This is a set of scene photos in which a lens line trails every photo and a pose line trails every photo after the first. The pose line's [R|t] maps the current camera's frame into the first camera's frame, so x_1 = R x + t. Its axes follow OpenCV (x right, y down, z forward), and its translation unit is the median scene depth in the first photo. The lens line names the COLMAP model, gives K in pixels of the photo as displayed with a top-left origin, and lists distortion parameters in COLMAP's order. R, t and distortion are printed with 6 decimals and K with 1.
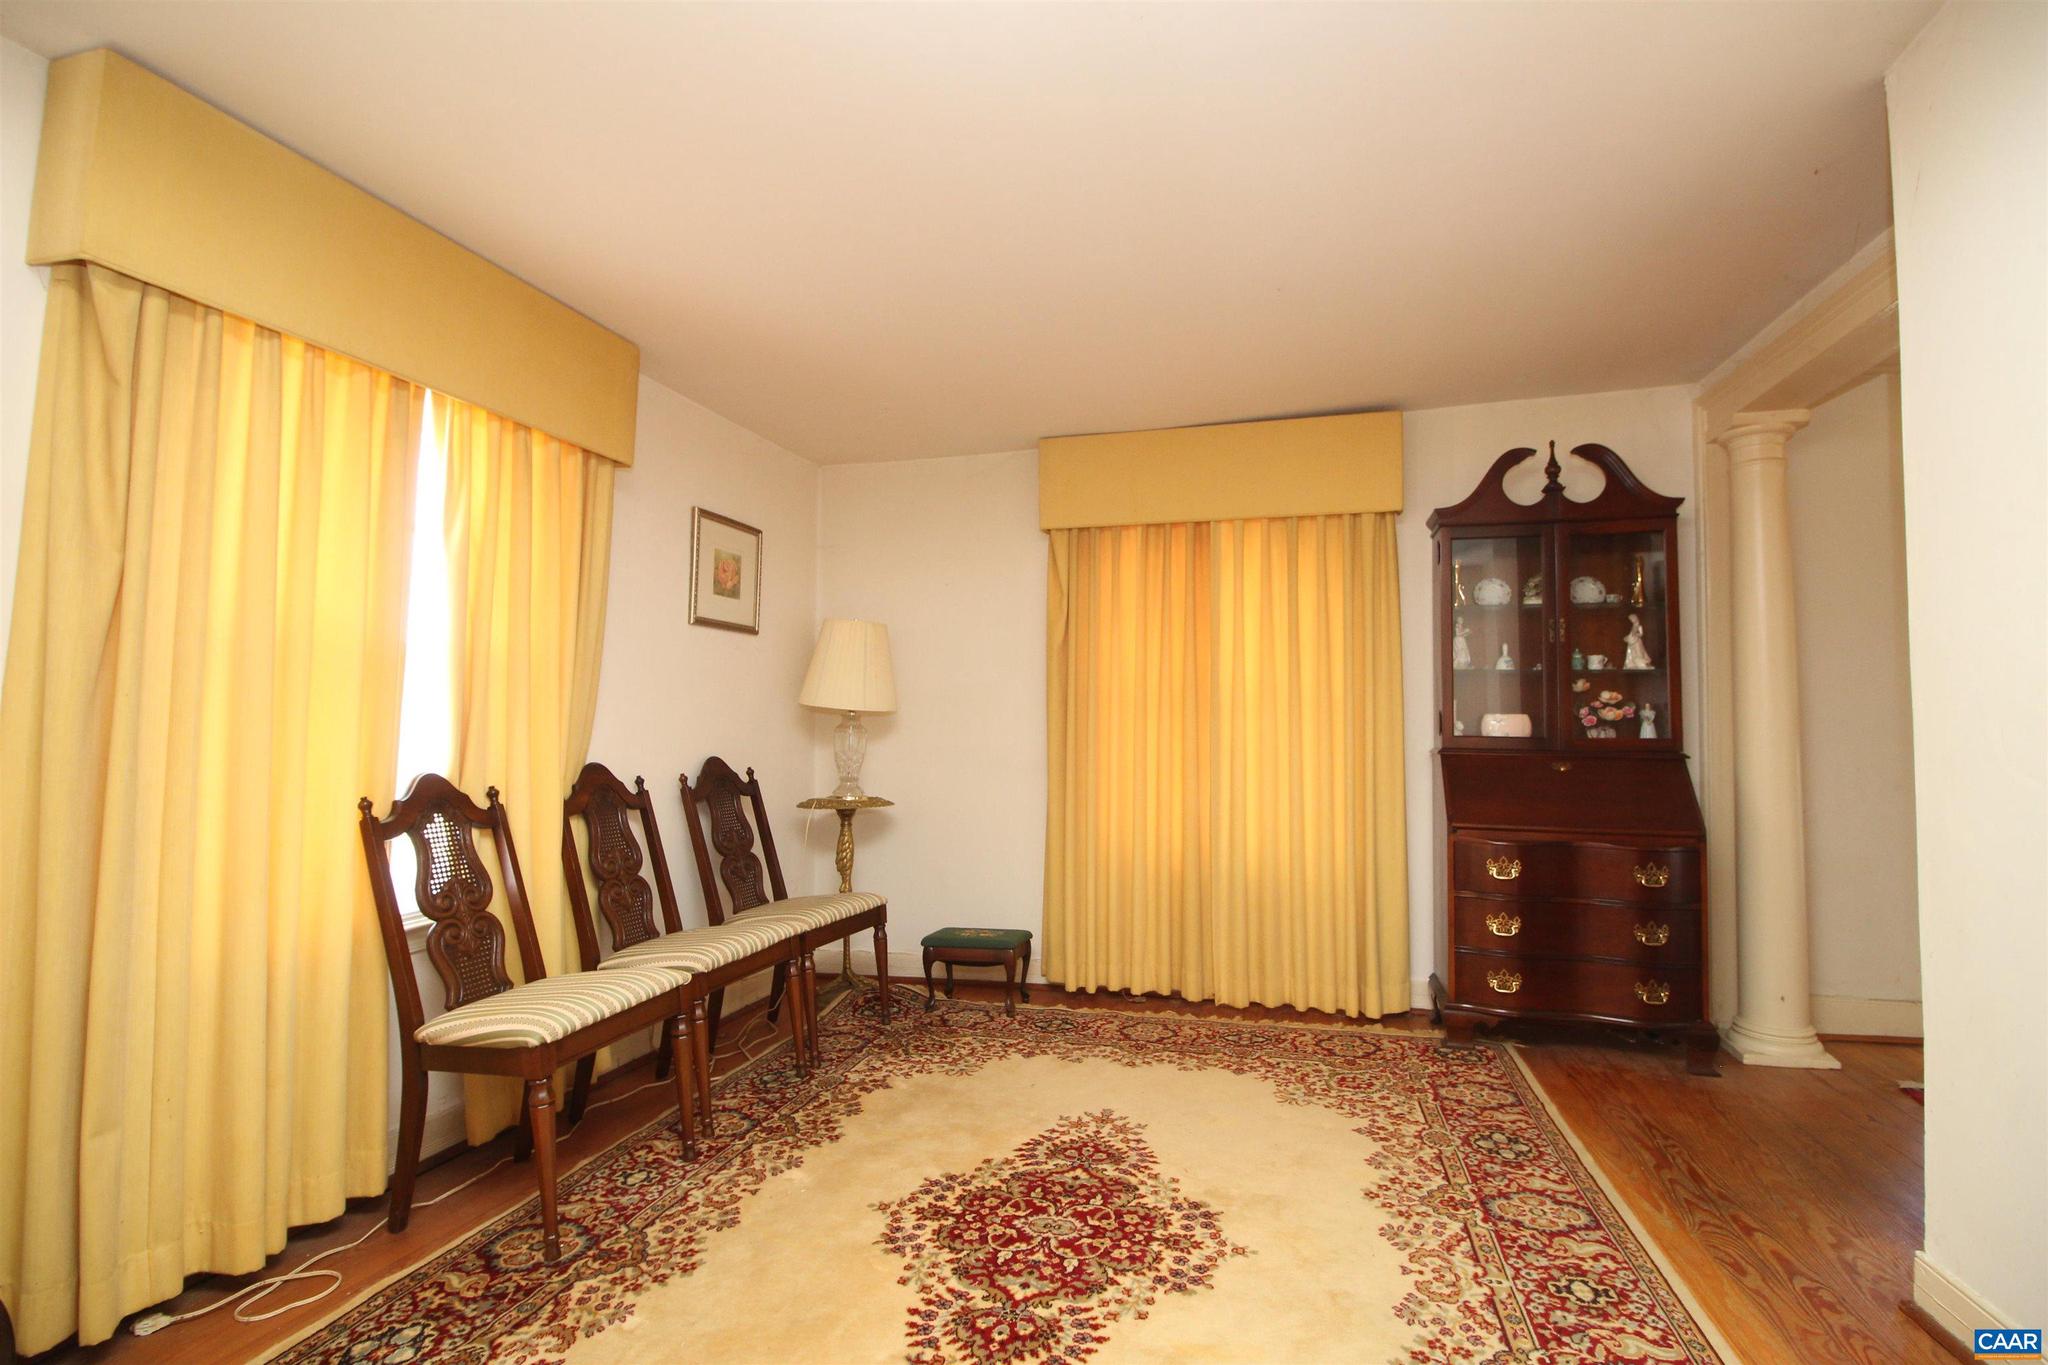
lens RADIAL K [[943.3, 0, 1020.9], [0, 943.3, 677.6], [0, 0, 1]] dist [-0.010421, -0.000701]
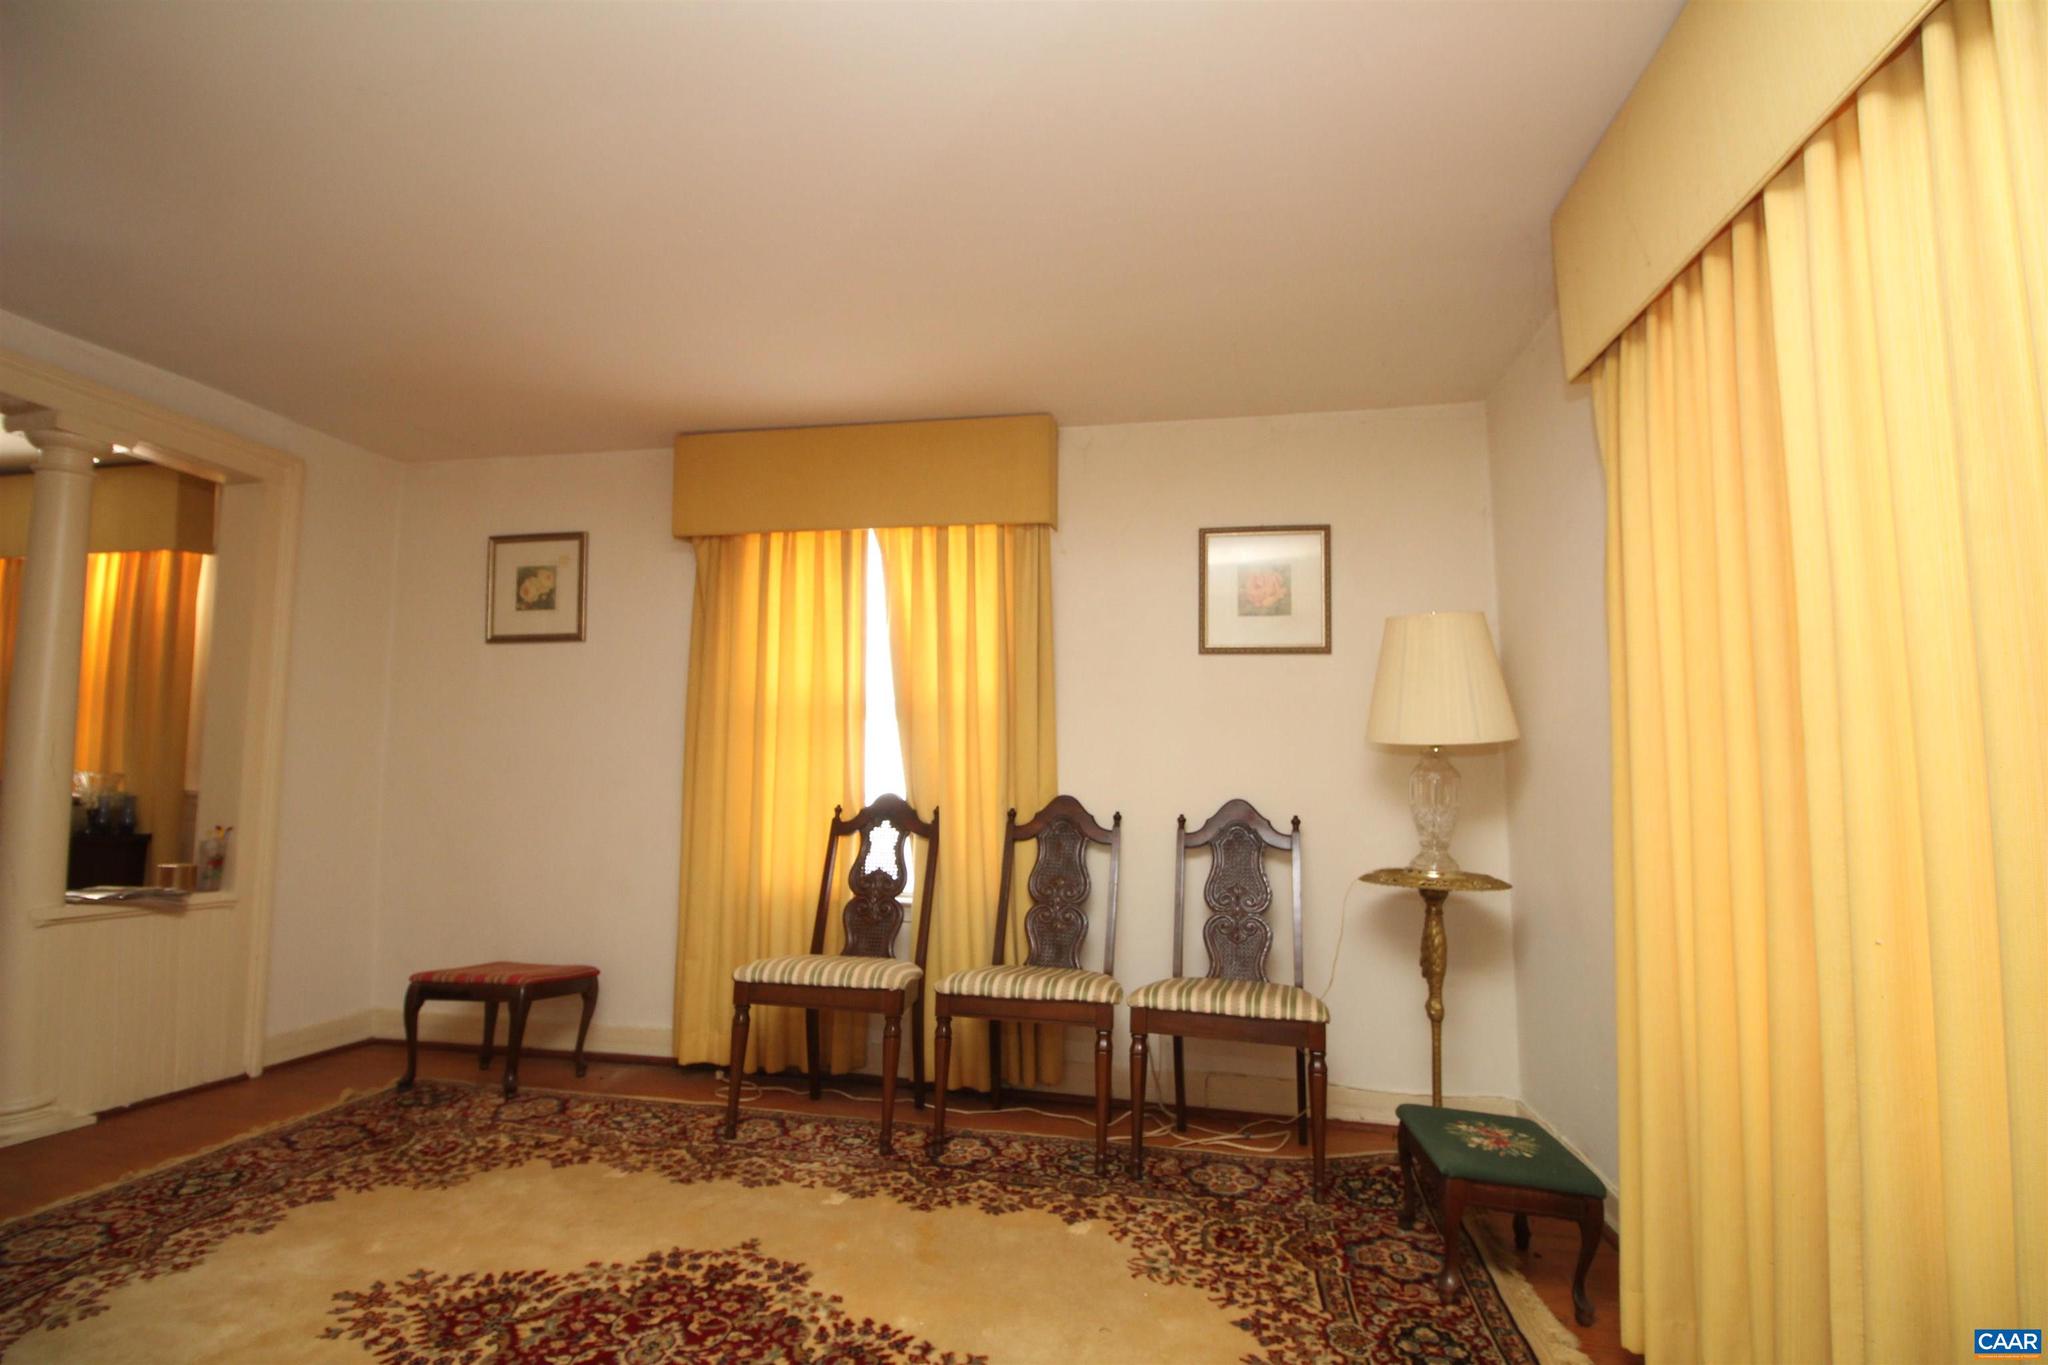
lens RADIAL K [[943.3, 0, 1018.7], [0, 943.3, 675.5], [0, 0, 1]] dist [-0.010421, -0.000701]
pose [[0.098575, -0.081054, -0.991823, 0.800152], [0.033758, 0.996376, -0.078071, 0.045117], [0.994557, -0.025787, 0.100954, 1.053605]]
